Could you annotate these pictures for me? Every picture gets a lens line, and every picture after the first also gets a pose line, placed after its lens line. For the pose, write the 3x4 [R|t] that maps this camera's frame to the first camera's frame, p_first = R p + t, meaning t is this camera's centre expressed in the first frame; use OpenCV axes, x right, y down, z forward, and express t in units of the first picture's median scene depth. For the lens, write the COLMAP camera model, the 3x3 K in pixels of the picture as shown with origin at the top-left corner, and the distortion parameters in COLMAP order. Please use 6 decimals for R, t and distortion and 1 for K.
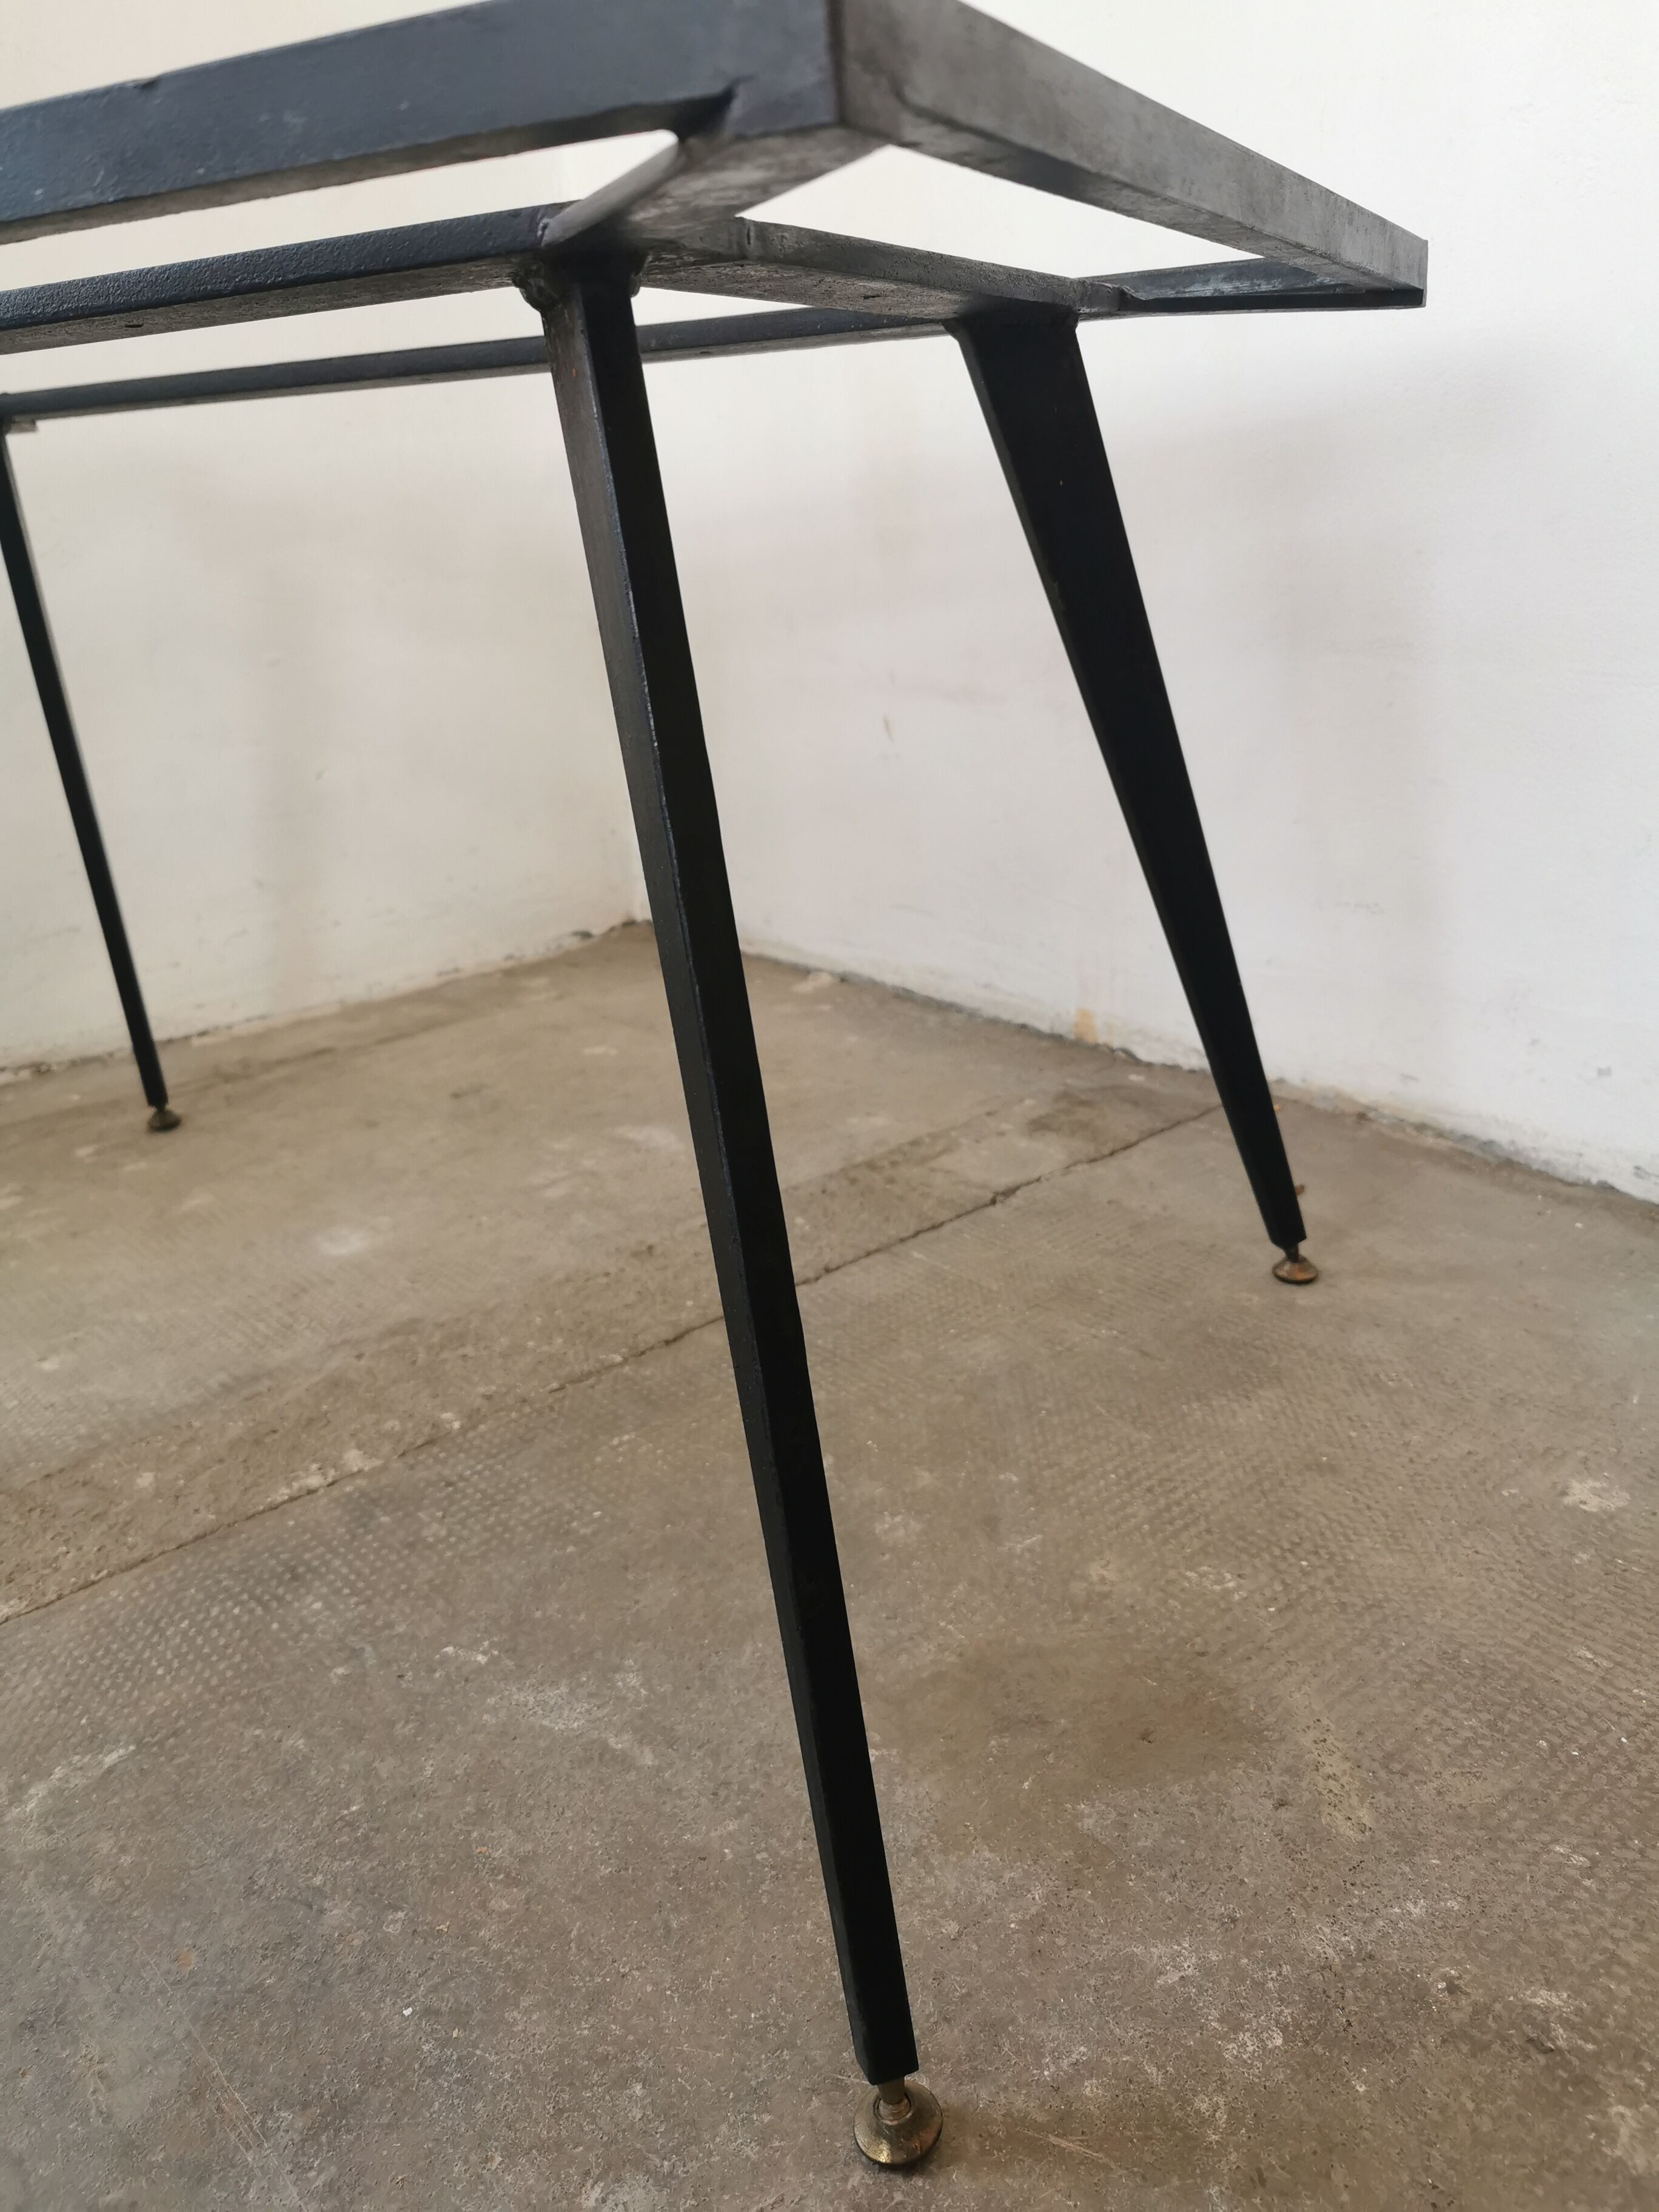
lens RADIAL K [[1725.5, 0, 845.0], [0, 1725.5, 1112.2], [0, 0, 1]] dist [0.059934, -0.095990]
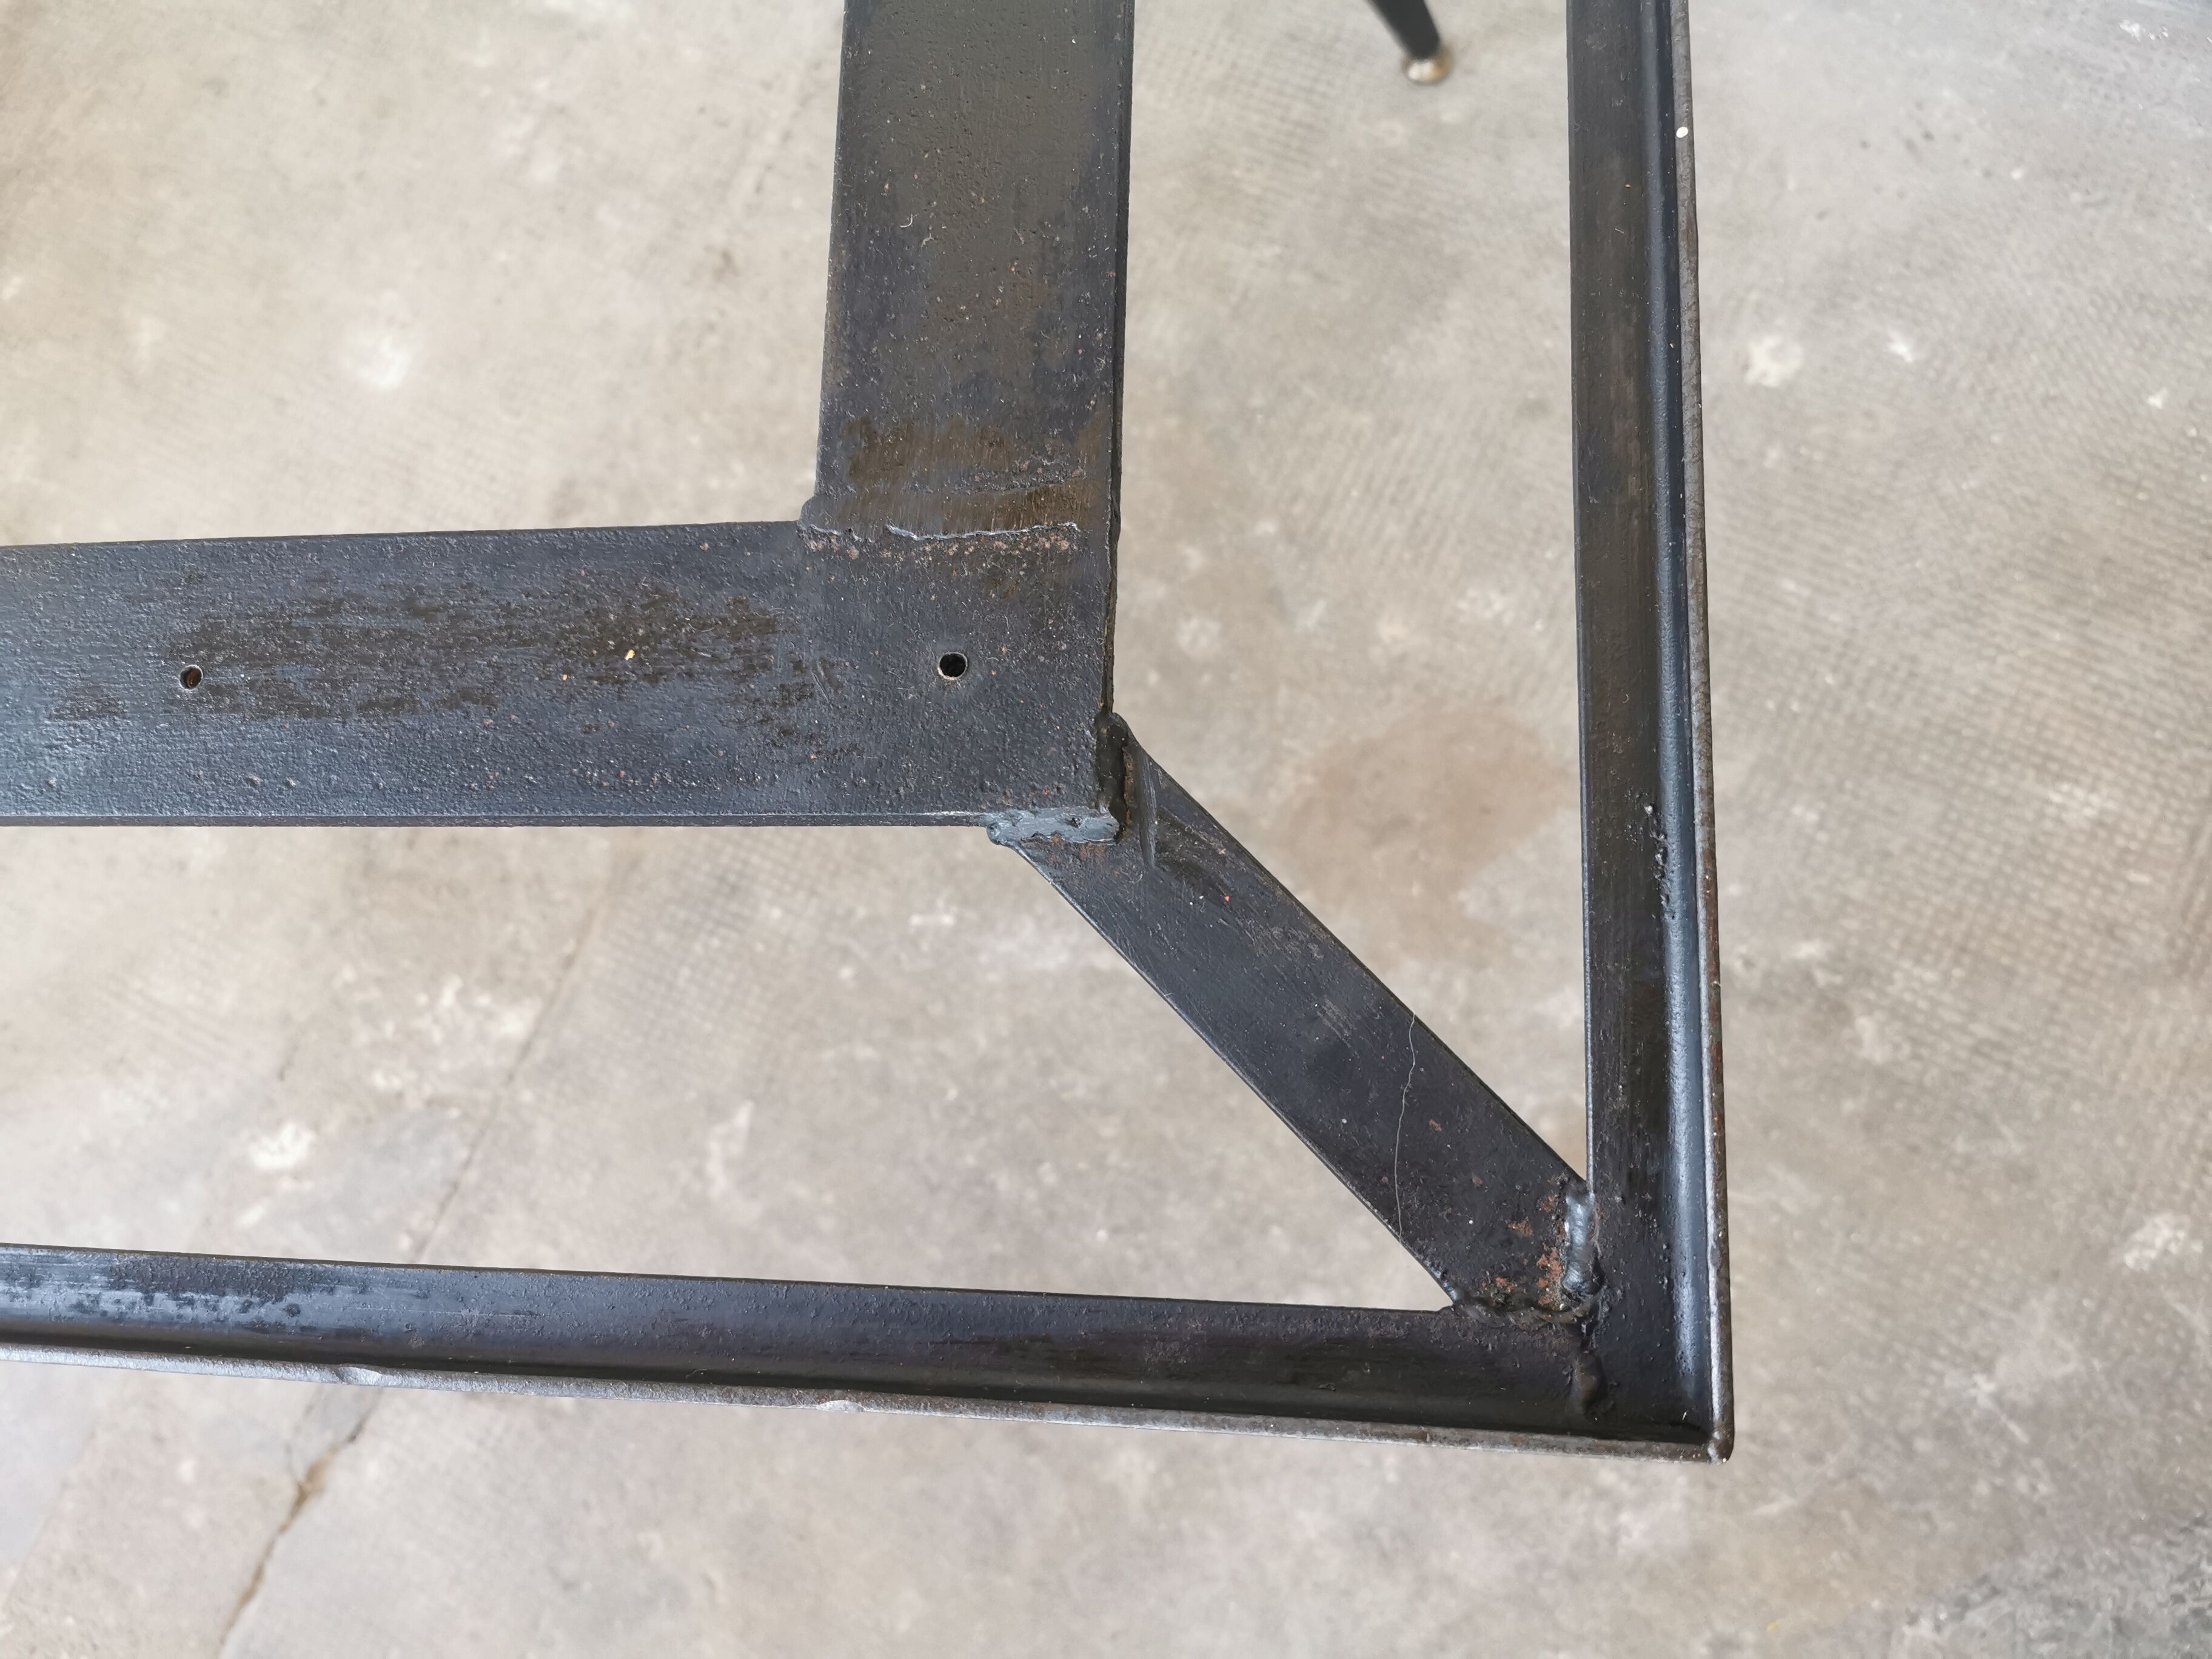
lens RADIAL K [[1752.7, 0, 1129.9], [0, 1752.7, 847.1], [0, 0, 1]] dist [0.030139, -0.071156]
pose [[0.912157, -0.409797, -0.006043, -0.075980], [0.233335, 0.507140, 0.829677, -0.823816], [-0.336934, -0.758205, 0.558211, 0.366574]]
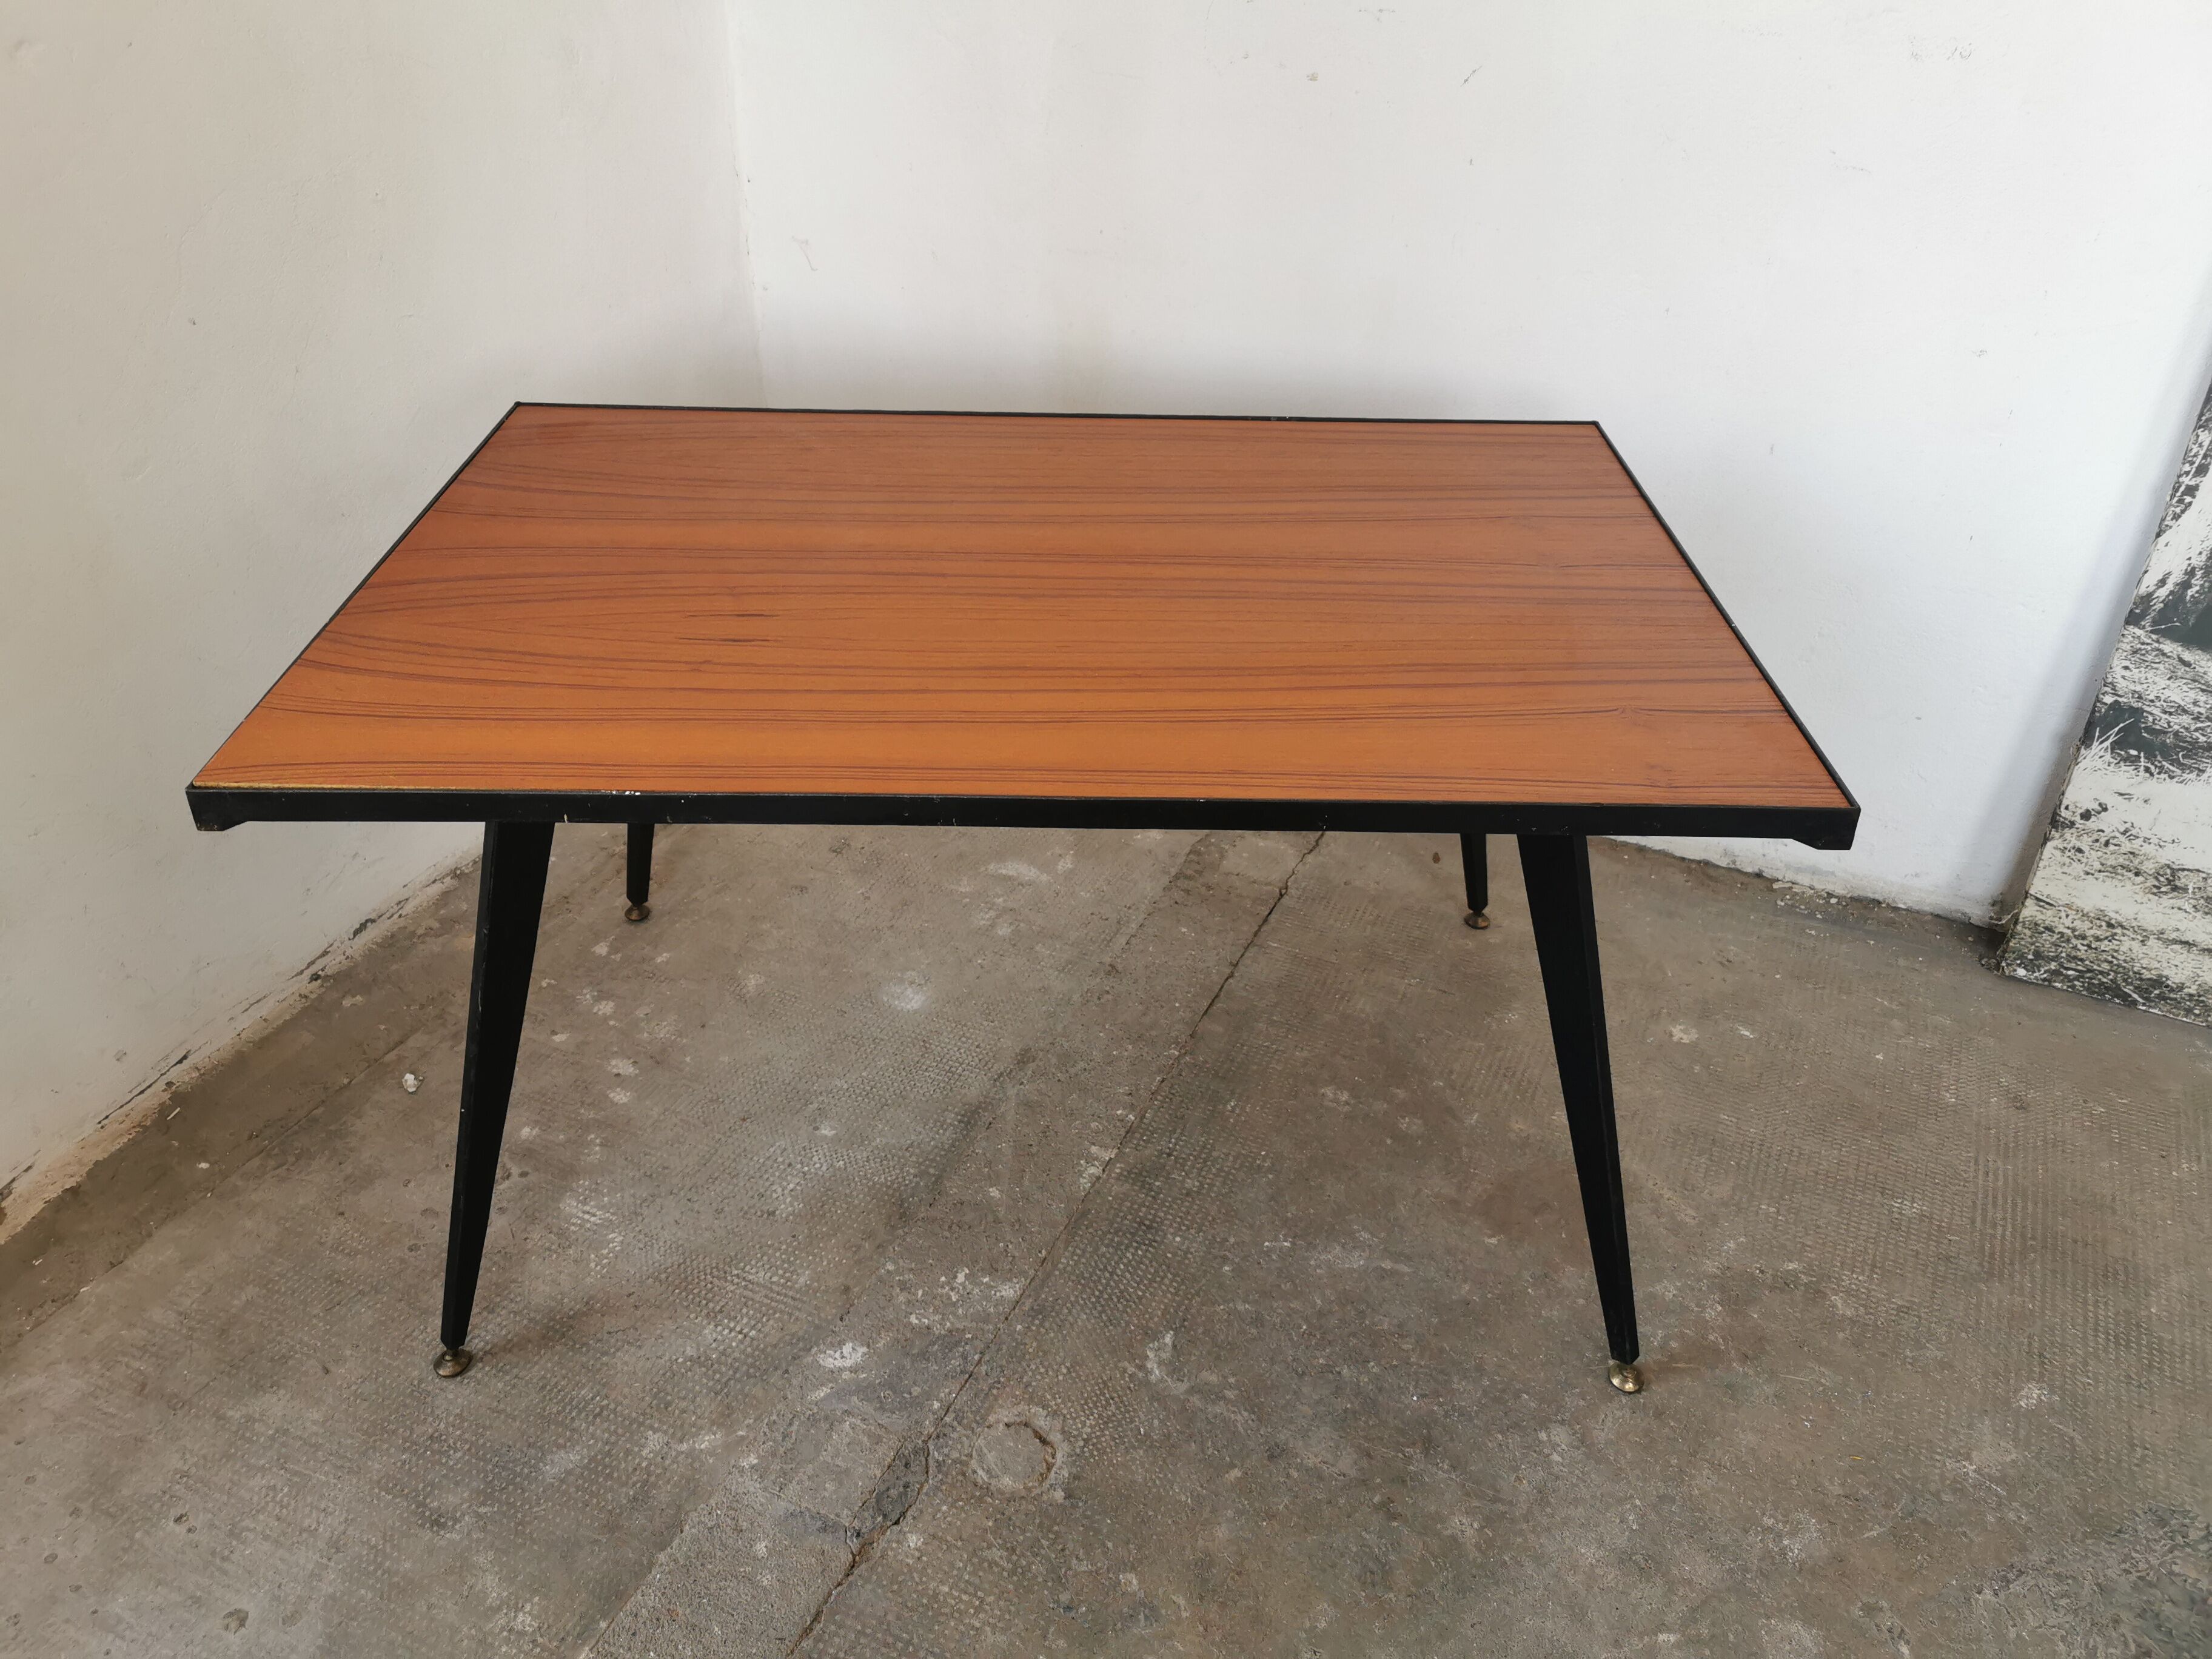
lens RADIAL K [[1725.5, 0, 1107.5], [0, 1725.5, 821.9], [0, 0, 1]] dist [0.059934, -0.095990]
pose [[0.901679, -0.166315, 0.399143, -1.306062], [0.082785, 0.972394, 0.218165, -0.716060], [-0.424408, -0.163671, 0.890556, -0.713295]]
